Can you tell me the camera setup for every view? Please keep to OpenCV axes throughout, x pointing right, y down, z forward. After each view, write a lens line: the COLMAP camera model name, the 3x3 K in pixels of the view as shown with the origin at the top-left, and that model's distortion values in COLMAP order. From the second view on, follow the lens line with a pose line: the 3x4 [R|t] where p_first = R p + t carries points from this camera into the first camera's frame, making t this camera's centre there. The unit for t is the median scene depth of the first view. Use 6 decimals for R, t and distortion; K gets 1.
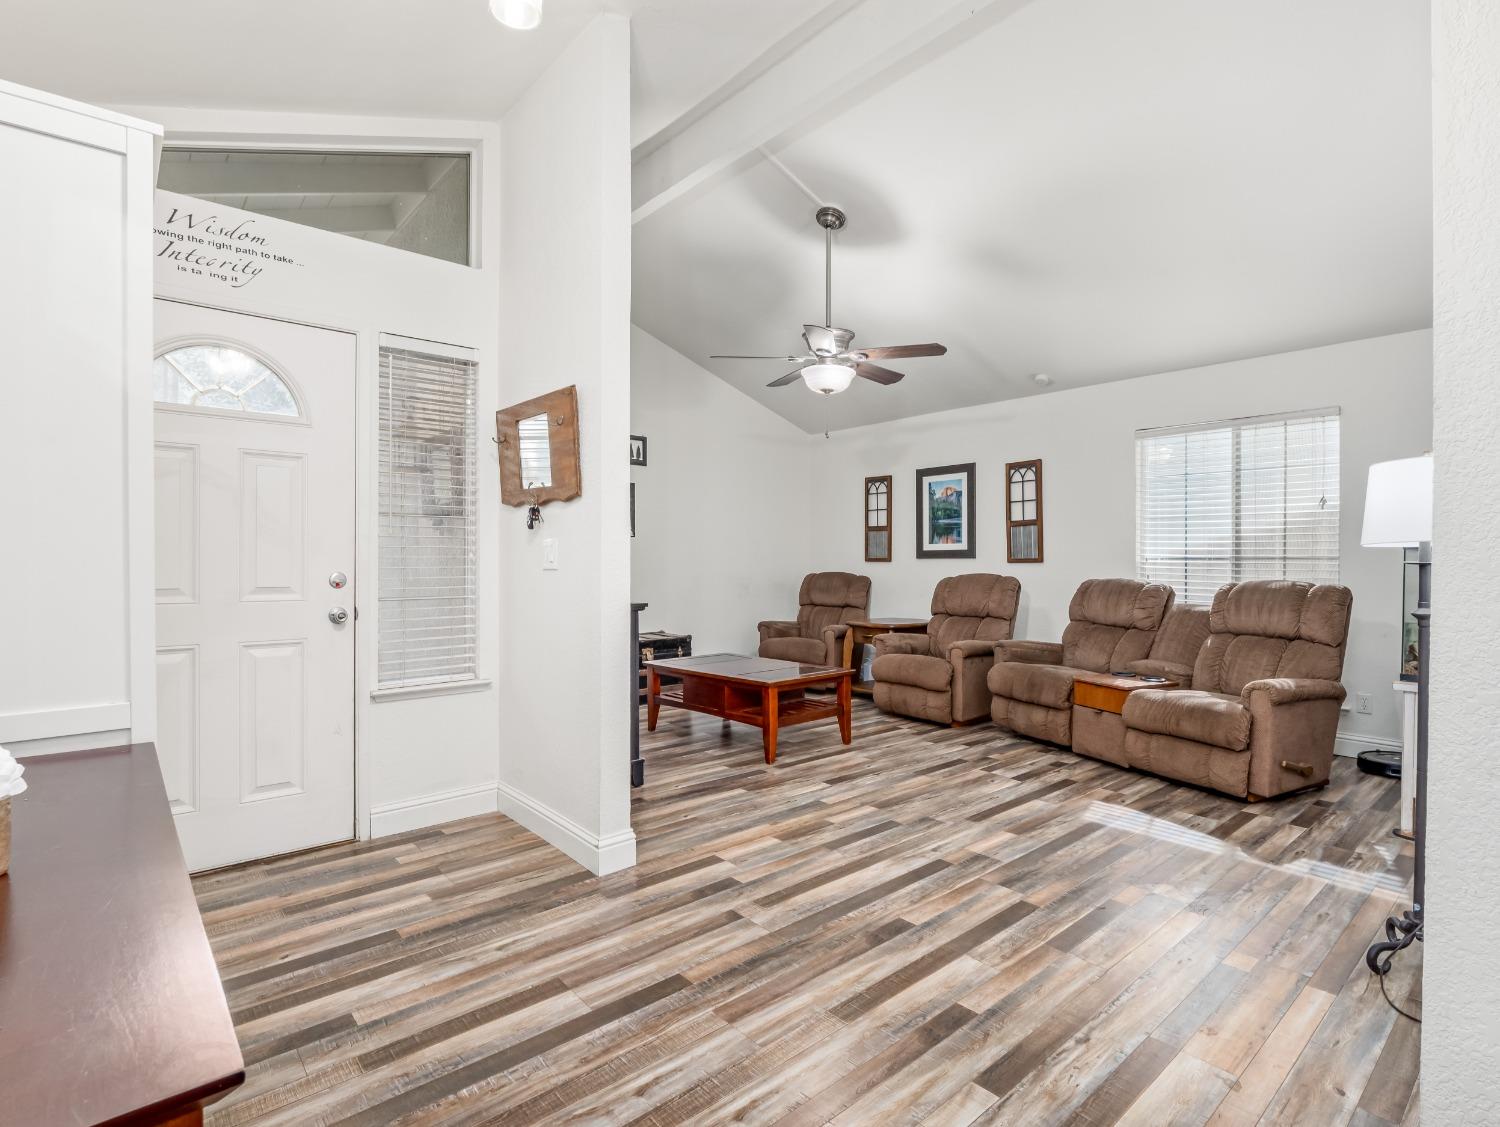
lens RADIAL K [[769.4, 0, 737.4], [0, 769.4, 571.5], [0, 0, 1]] dist [-0.006027, -0.001761]
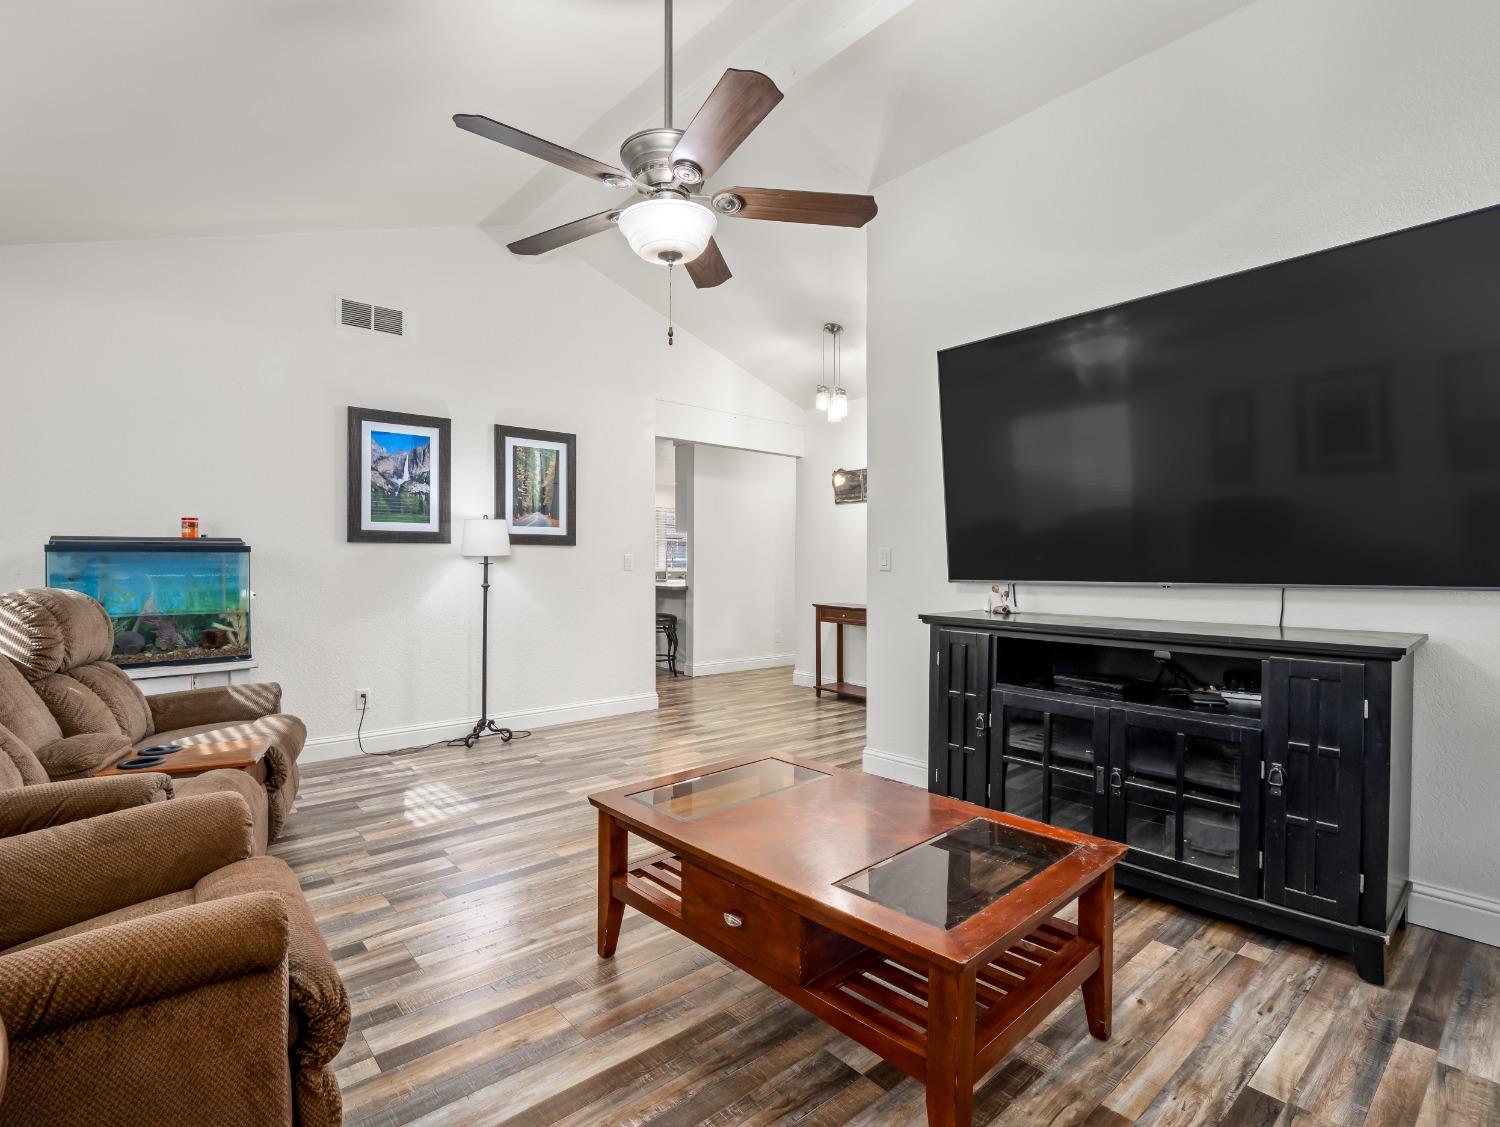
lens RADIAL K [[733.4, 0, 744.0], [0, 733.4, 558.9], [0, 0, 1]] dist [-0.021361, 0.000469]
pose [[-0.999997, -0.001054, 0.002231, 0.075172], [-0.001036, 0.999966, 0.008164, -0.027976], [-0.002239, 0.008162, -0.999964, 1.958099]]
